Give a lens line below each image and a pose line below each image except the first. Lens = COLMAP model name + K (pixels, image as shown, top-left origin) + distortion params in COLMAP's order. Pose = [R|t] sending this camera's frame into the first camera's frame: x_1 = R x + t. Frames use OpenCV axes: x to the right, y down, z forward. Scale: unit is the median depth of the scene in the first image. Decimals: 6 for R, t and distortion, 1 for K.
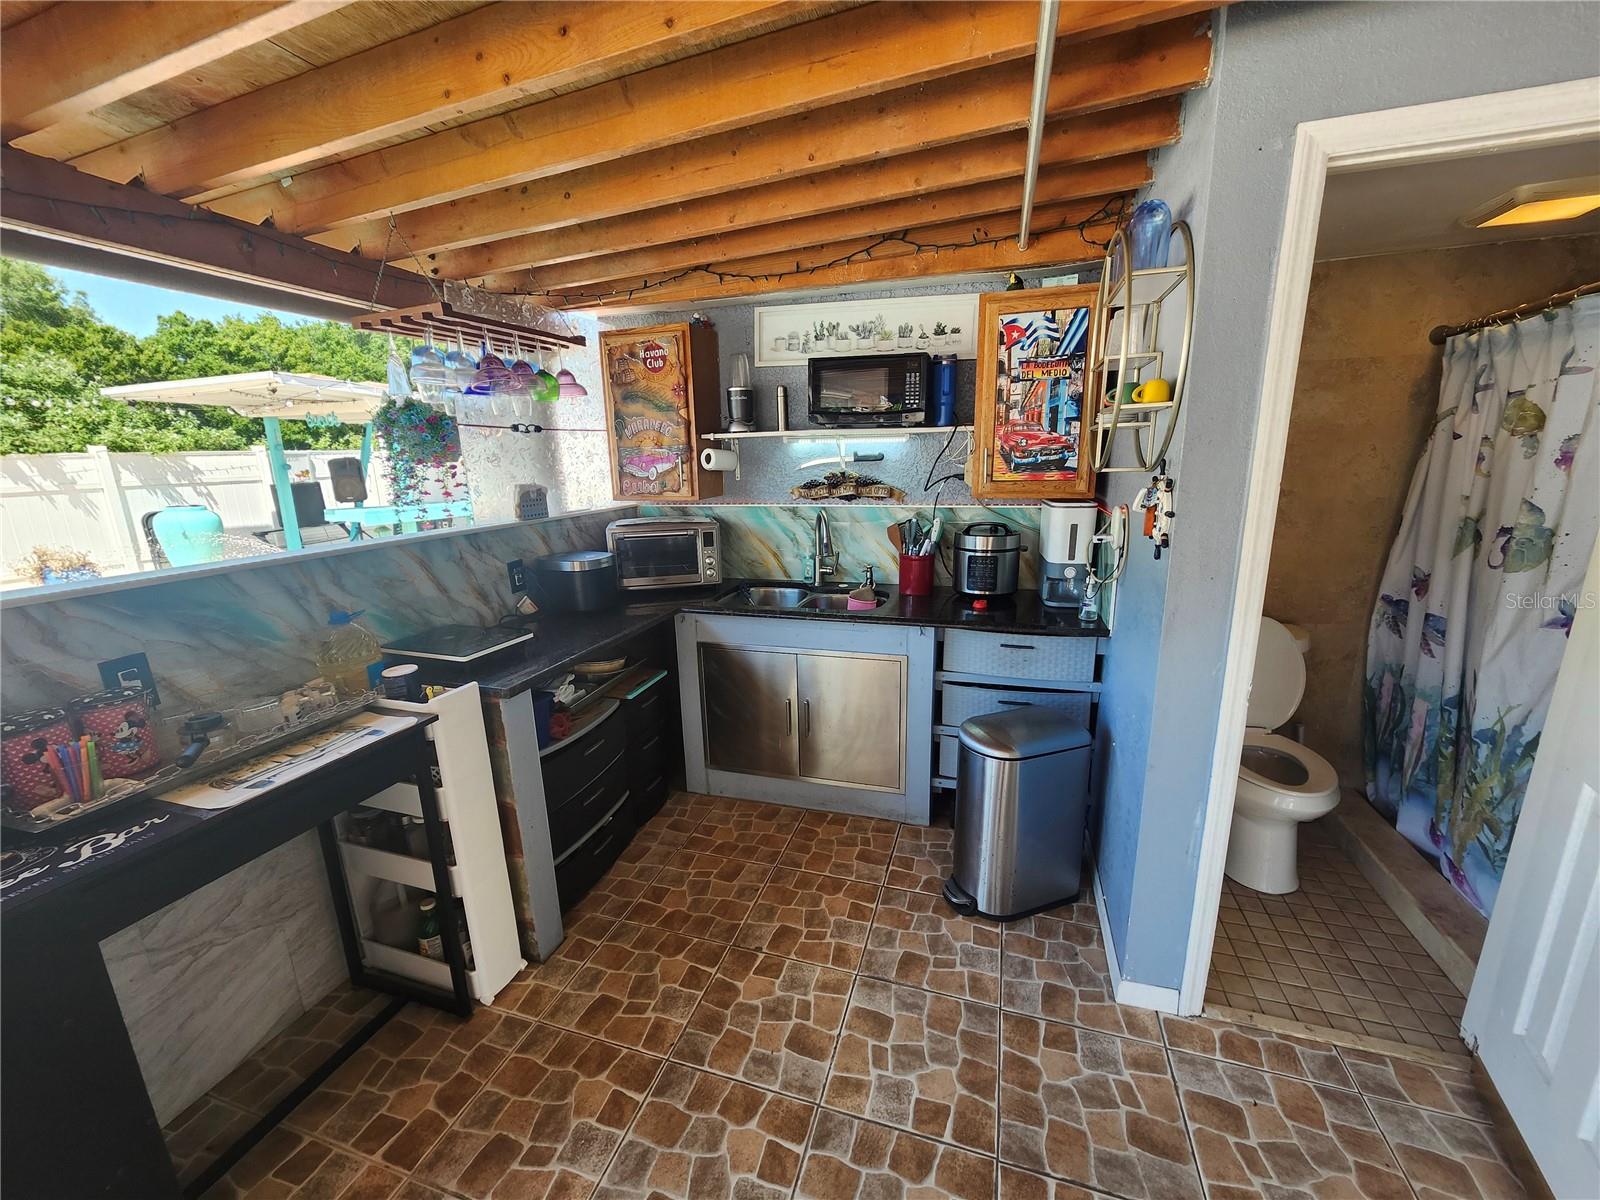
lens RADIAL K [[628.0, 0, 793.6], [0, 628.0, 607.6], [0, 0, 1]] dist [0.002041, -0.000865]
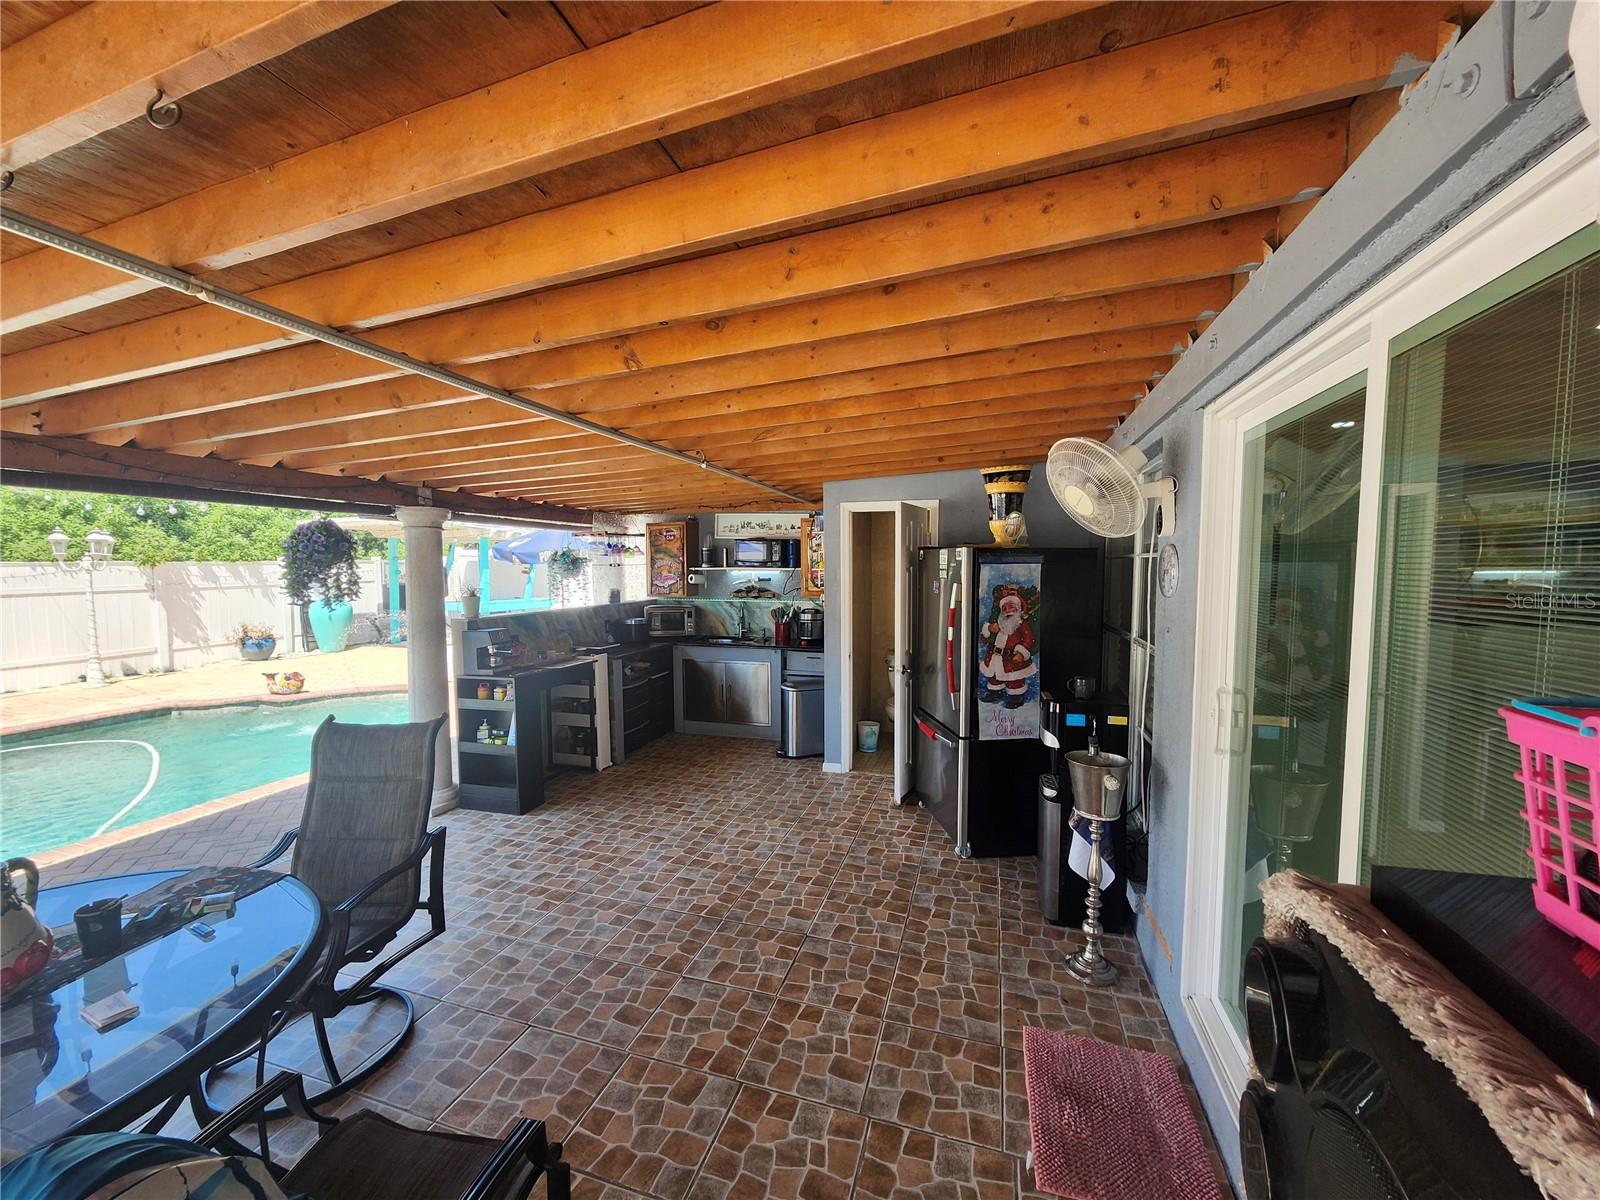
lens RADIAL K [[628.0, 0, 793.6], [0, 628.0, 607.6], [0, 0, 1]] dist [0.002041, -0.000865]
pose [[0.999838, 0.017892, 0.001968, 0.226617], [-0.017325, 0.986256, -0.164312, 0.227406], [-0.004881, 0.164251, 0.986406, -1.199524]]
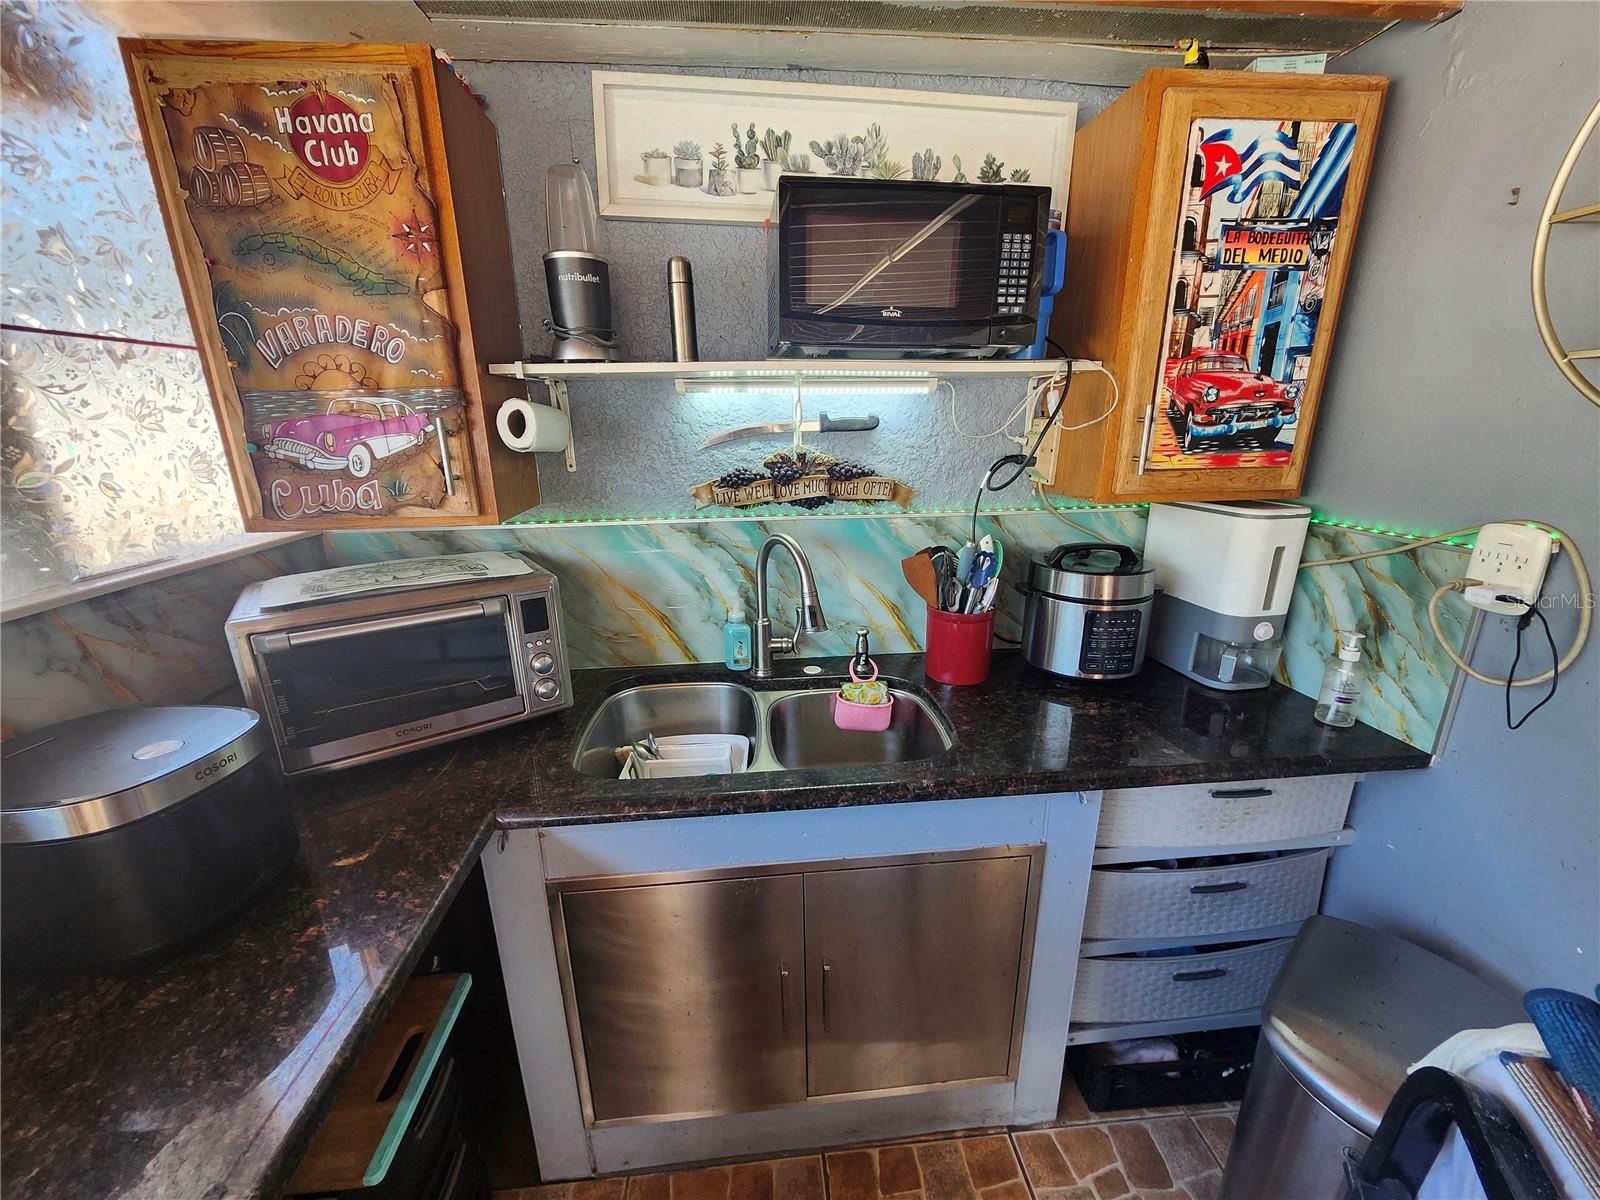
lens RADIAL K [[628.0, 0, 793.6], [0, 628.0, 607.6], [0, 0, 1]] dist [0.002041, -0.000865]
pose [[0.921086, -0.101672, 0.375851, -0.136369], [0.086020, 0.994590, 0.058242, -0.126351], [-0.379739, -0.021315, 0.924848, 0.551394]]
